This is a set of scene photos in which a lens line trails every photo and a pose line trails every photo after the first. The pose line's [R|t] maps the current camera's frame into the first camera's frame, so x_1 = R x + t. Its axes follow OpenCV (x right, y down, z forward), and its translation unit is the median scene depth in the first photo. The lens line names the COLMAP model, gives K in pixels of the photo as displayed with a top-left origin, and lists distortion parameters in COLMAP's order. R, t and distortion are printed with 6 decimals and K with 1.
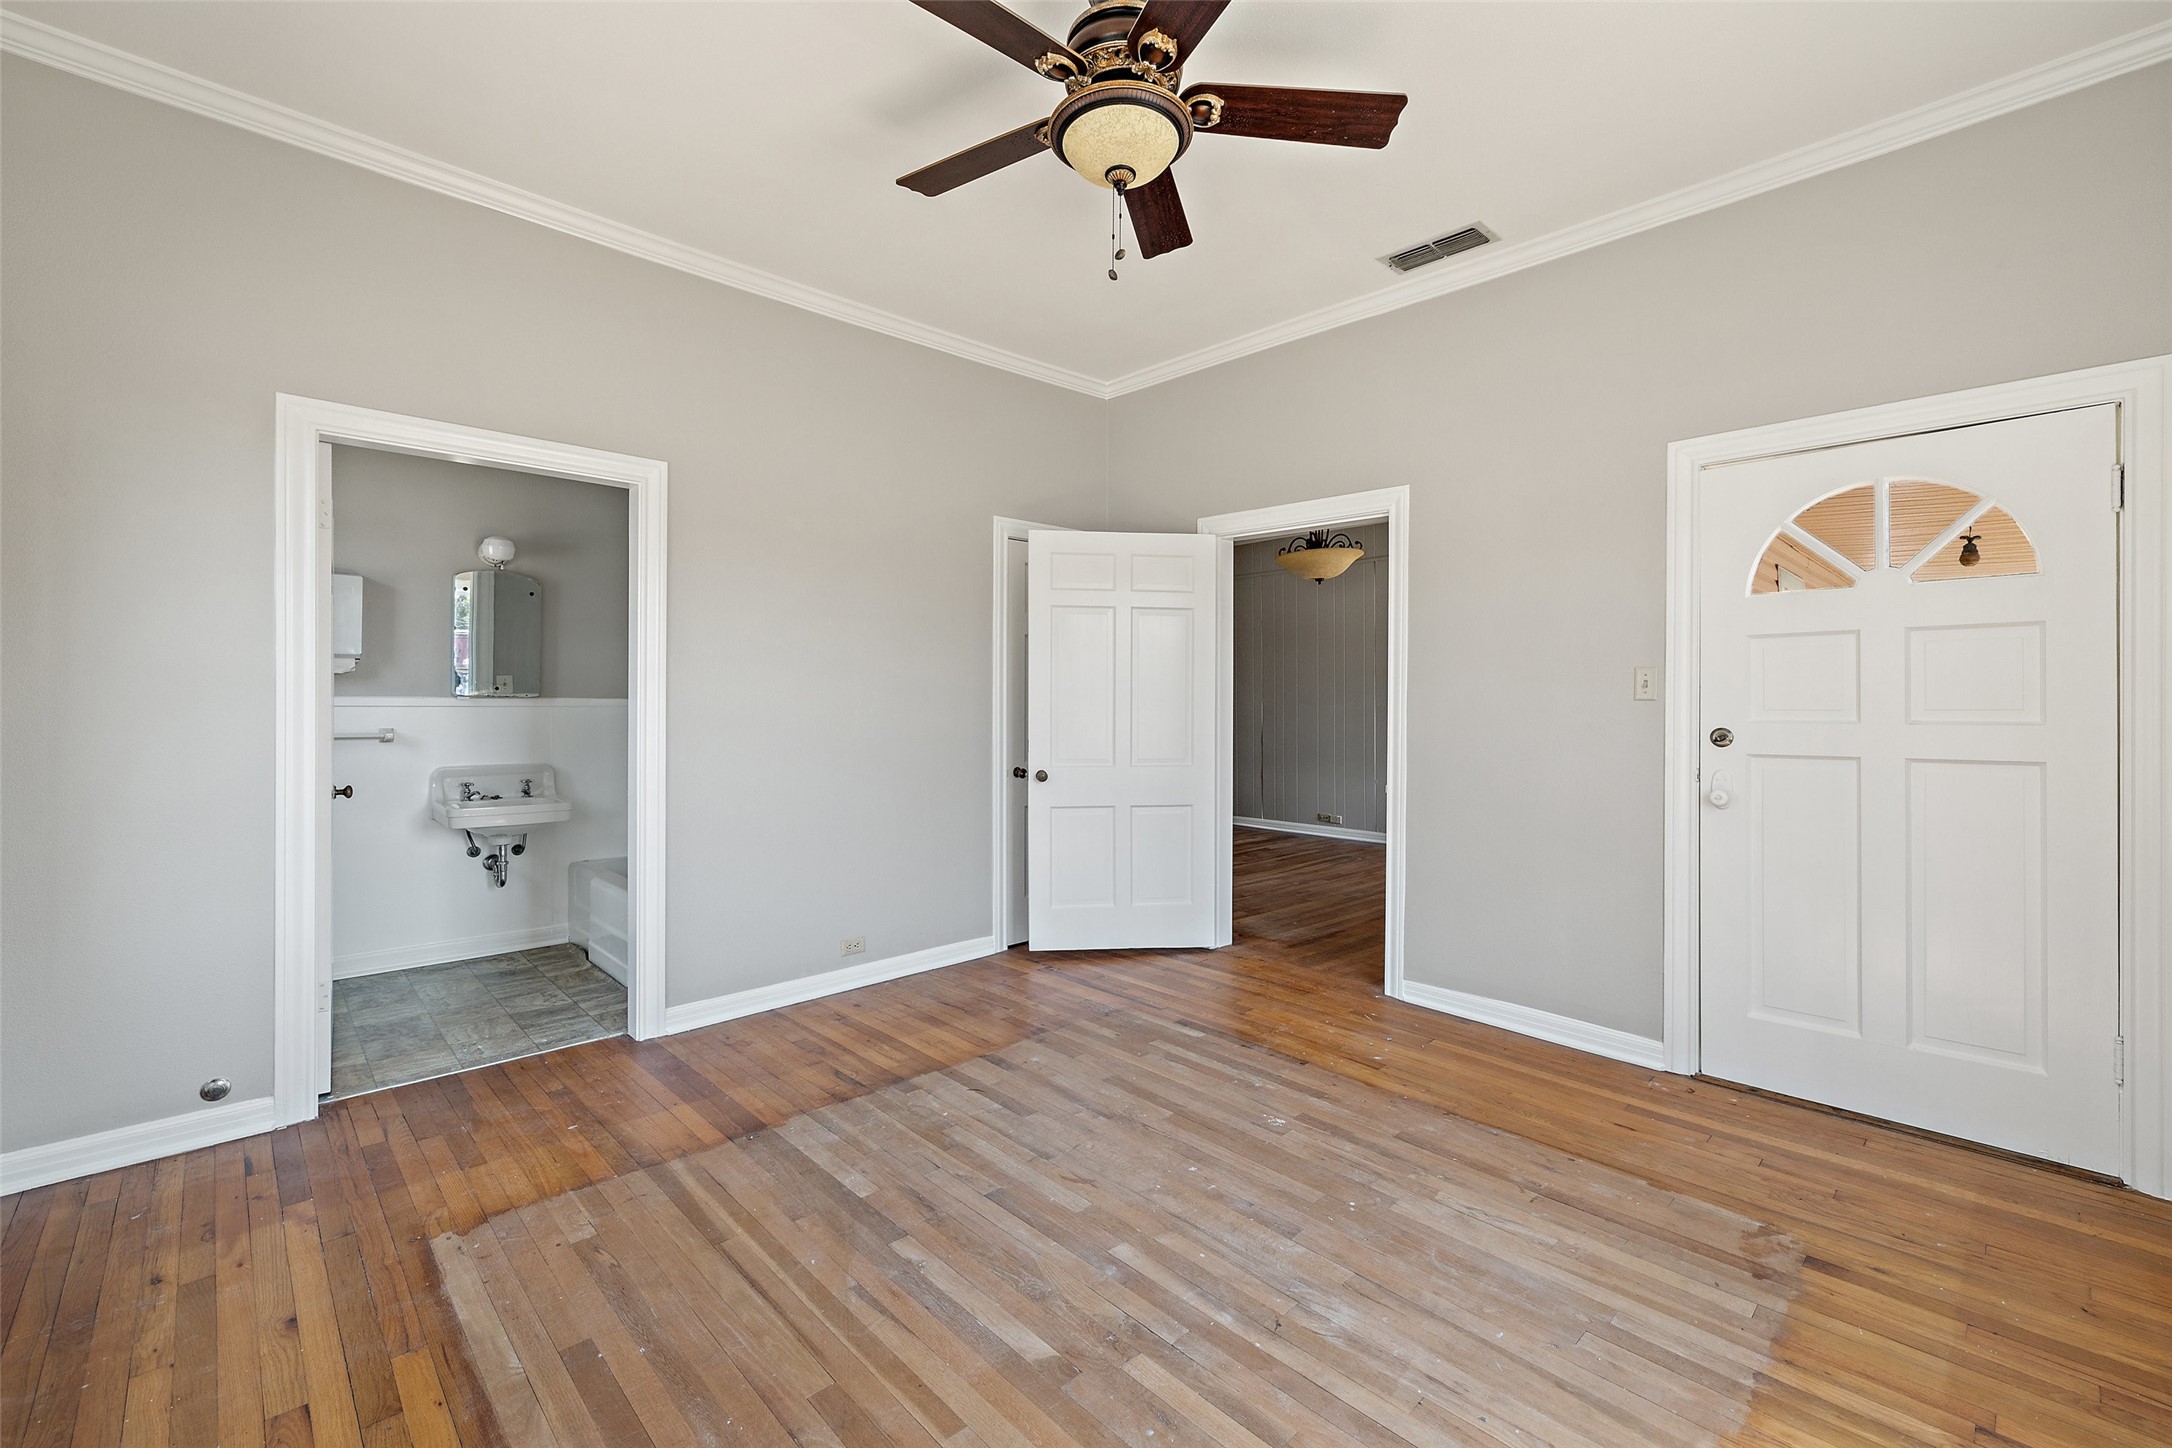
lens RADIAL K [[910.2, 0, 1084.9], [0, 910.2, 709.8], [0, 0, 1]] dist [-0.006347, -0.000029]
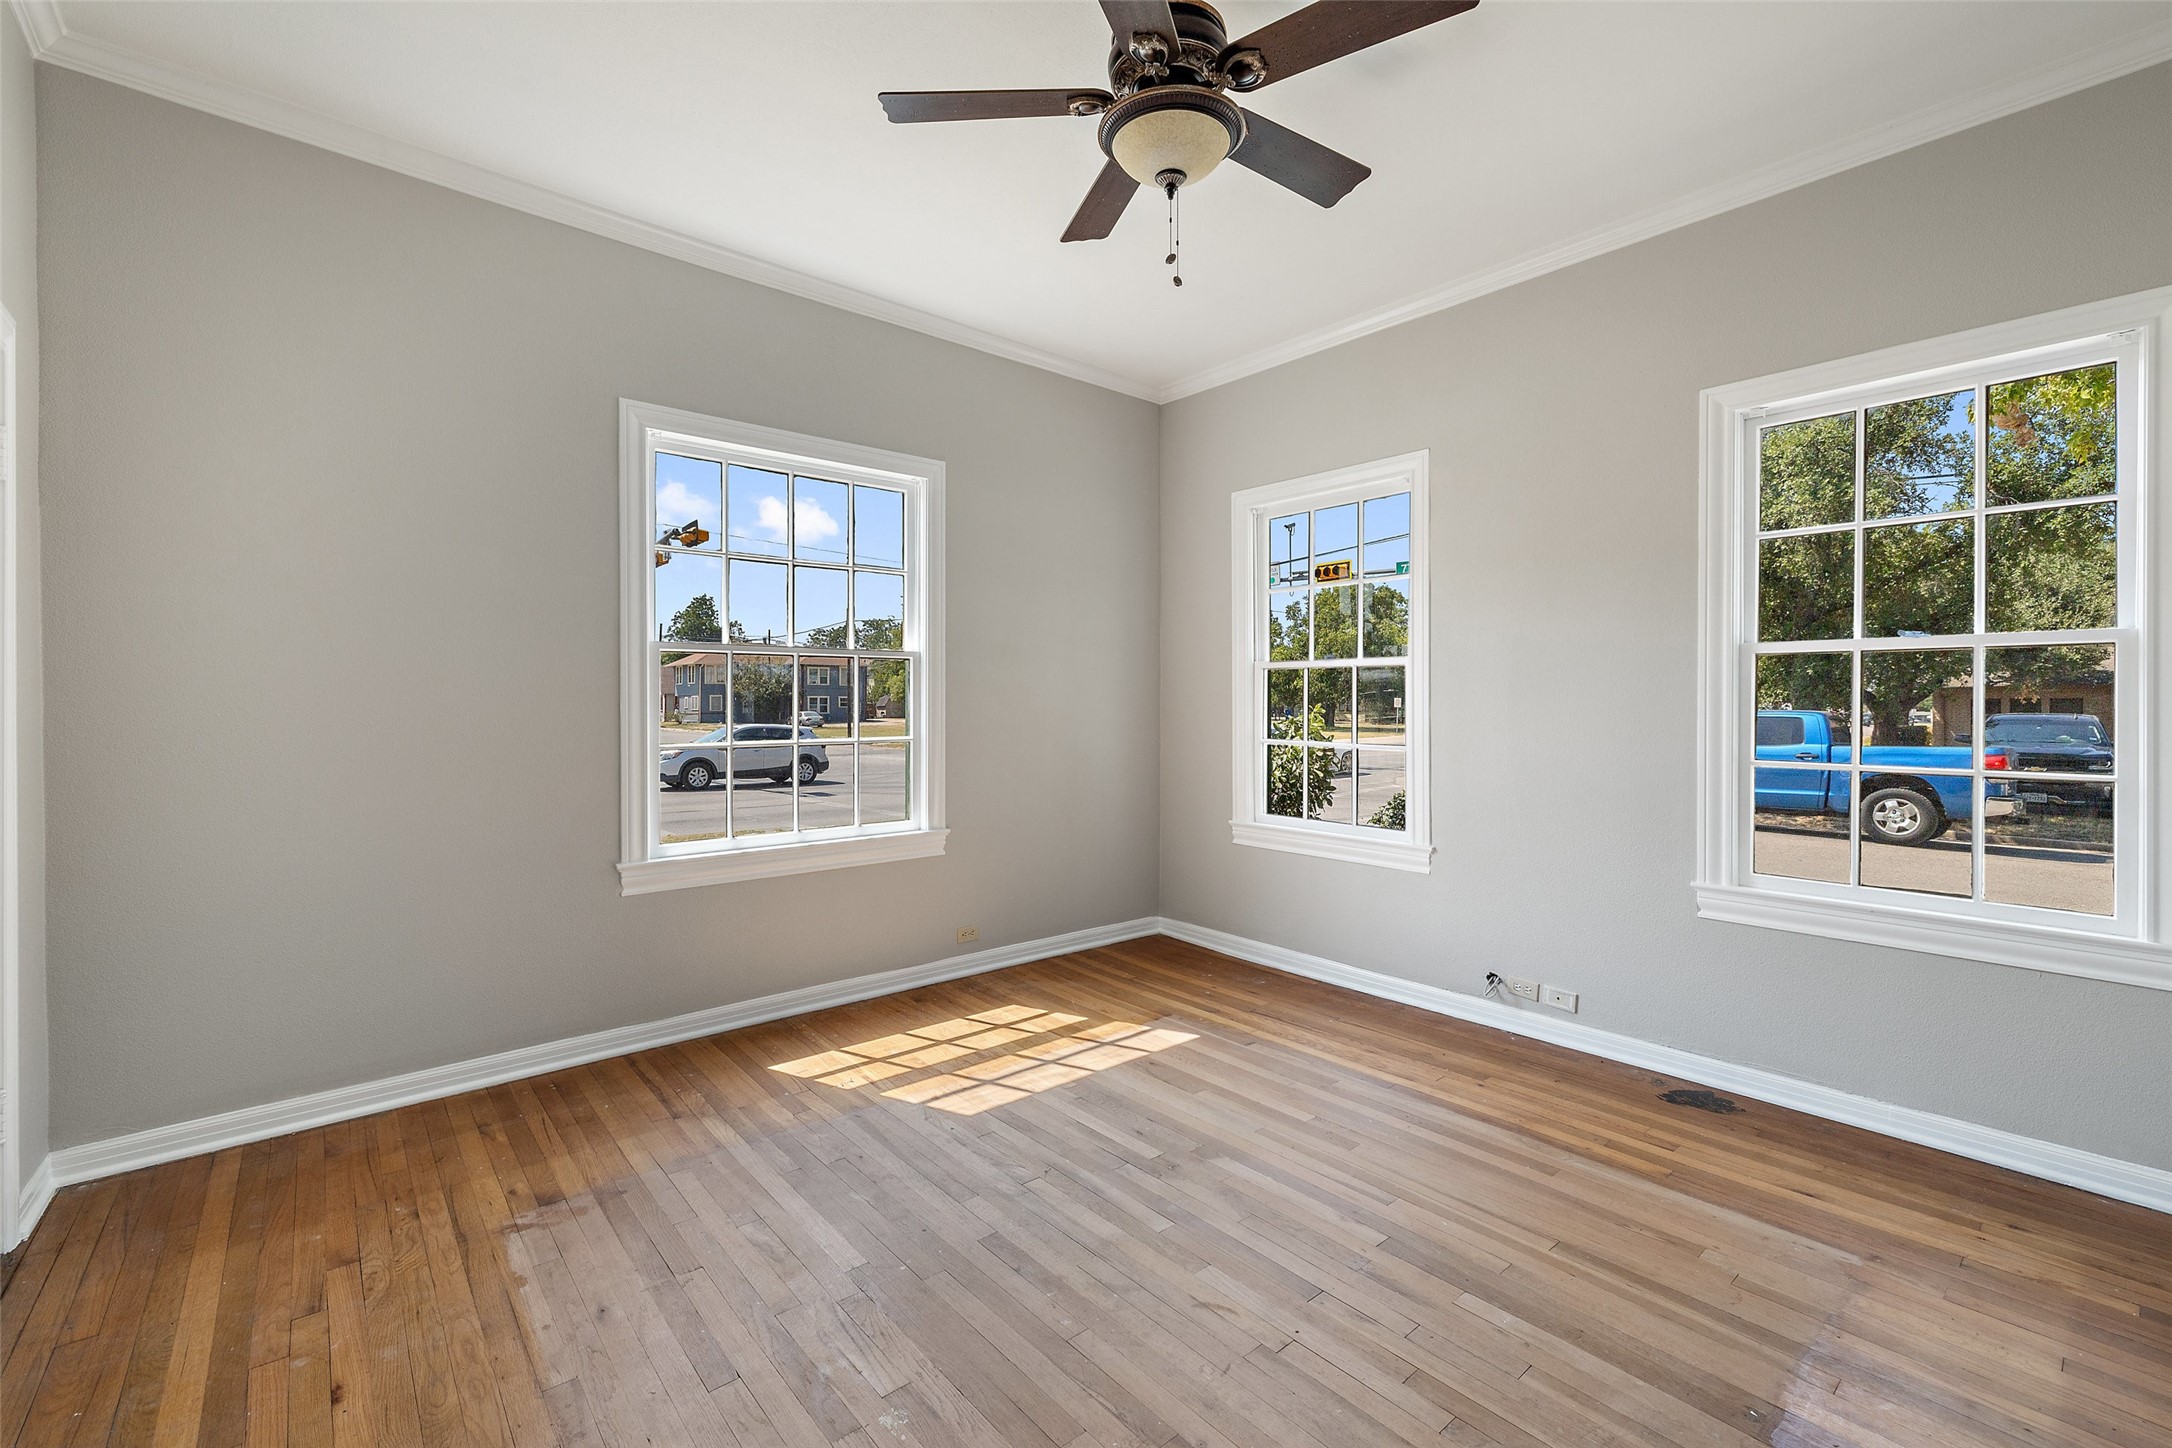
lens RADIAL K [[910.2, 0, 1084.9], [0, 910.2, 709.8], [0, 0, 1]] dist [-0.006347, -0.000029]
pose [[-0.998204, -0.006331, 0.059576, 0.060839], [-0.005562, 0.999899, 0.013064, -0.019529], [-0.059653, 0.012709, -0.998138, 1.766112]]
